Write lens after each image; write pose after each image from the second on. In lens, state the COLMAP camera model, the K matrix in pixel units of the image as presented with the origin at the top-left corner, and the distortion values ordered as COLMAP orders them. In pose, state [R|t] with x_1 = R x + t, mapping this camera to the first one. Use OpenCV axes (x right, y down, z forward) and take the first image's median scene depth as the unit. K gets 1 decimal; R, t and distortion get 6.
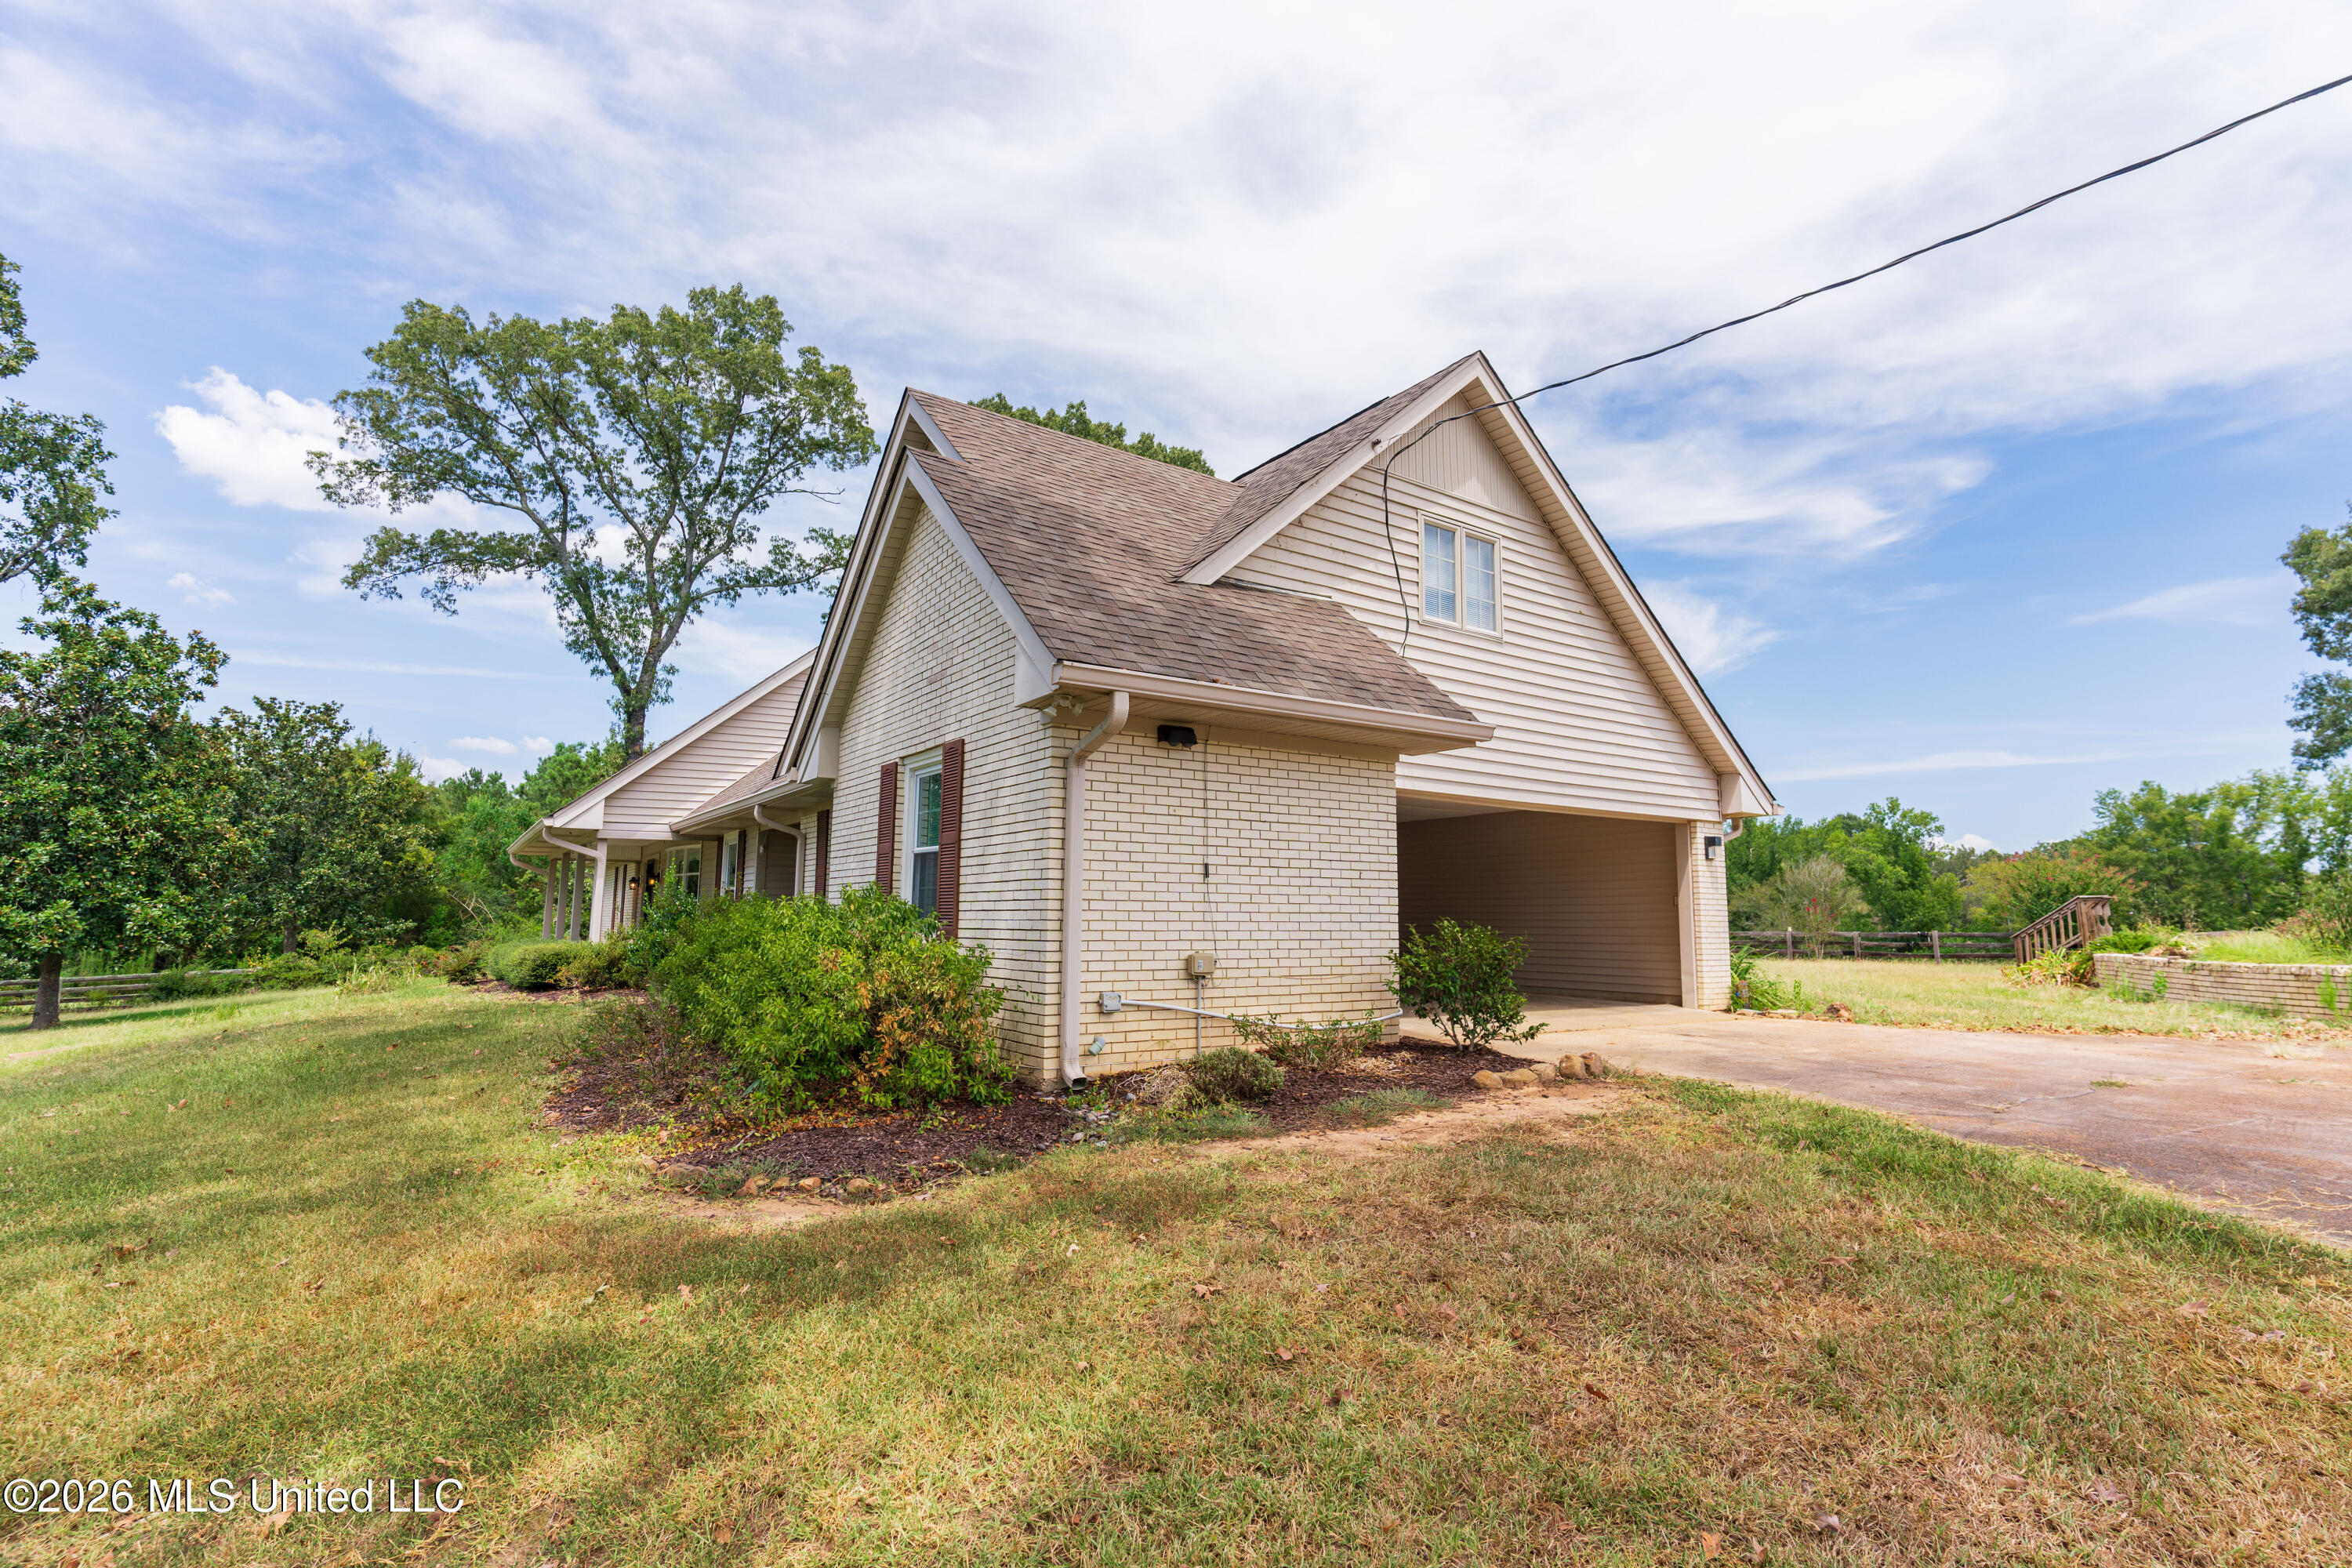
lens RADIAL K [[1118.4, 0, 1179.1], [0, 1118.4, 778.2], [0, 0, 1]] dist [0.002046, 0.001349]
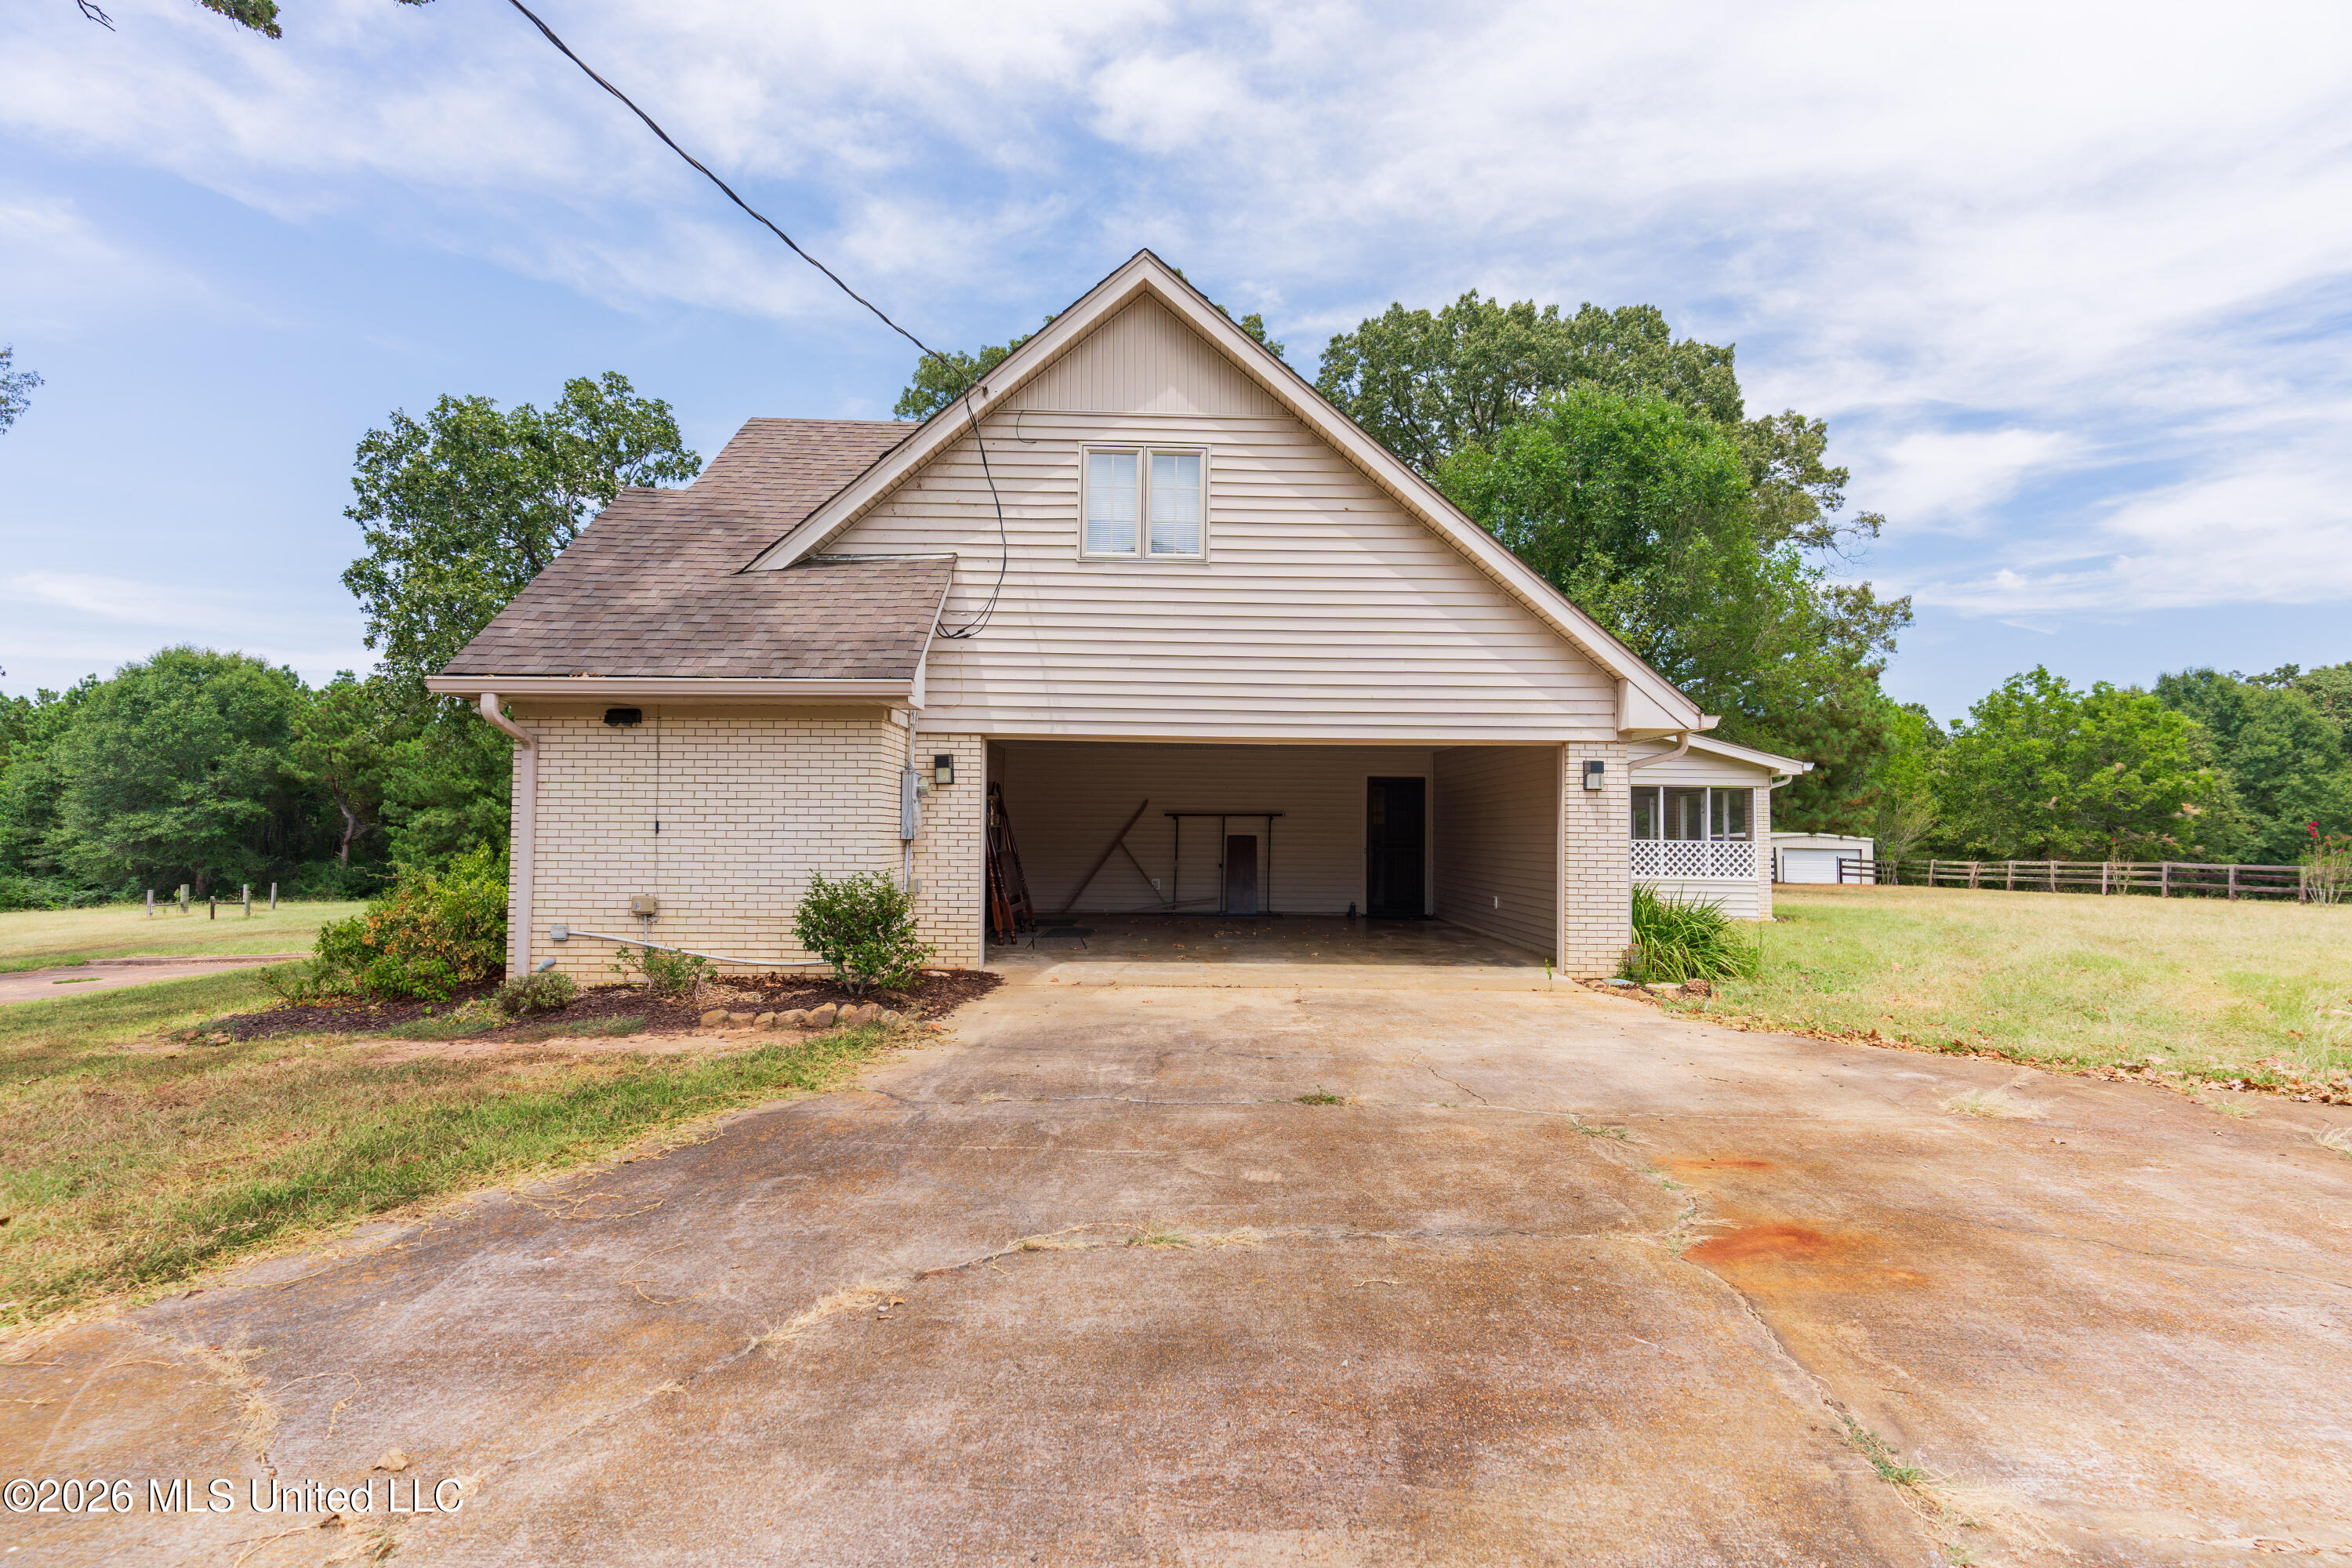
lens RADIAL K [[1118.4, 0, 1179.1], [0, 1118.4, 778.2], [0, 0, 1]] dist [0.002046, 0.001349]
pose [[0.835019, -0.024654, -0.549669, 1.126969], [0.067131, 0.996097, 0.057304, -0.000772], [0.546111, -0.084750, 0.833415, 0.306002]]
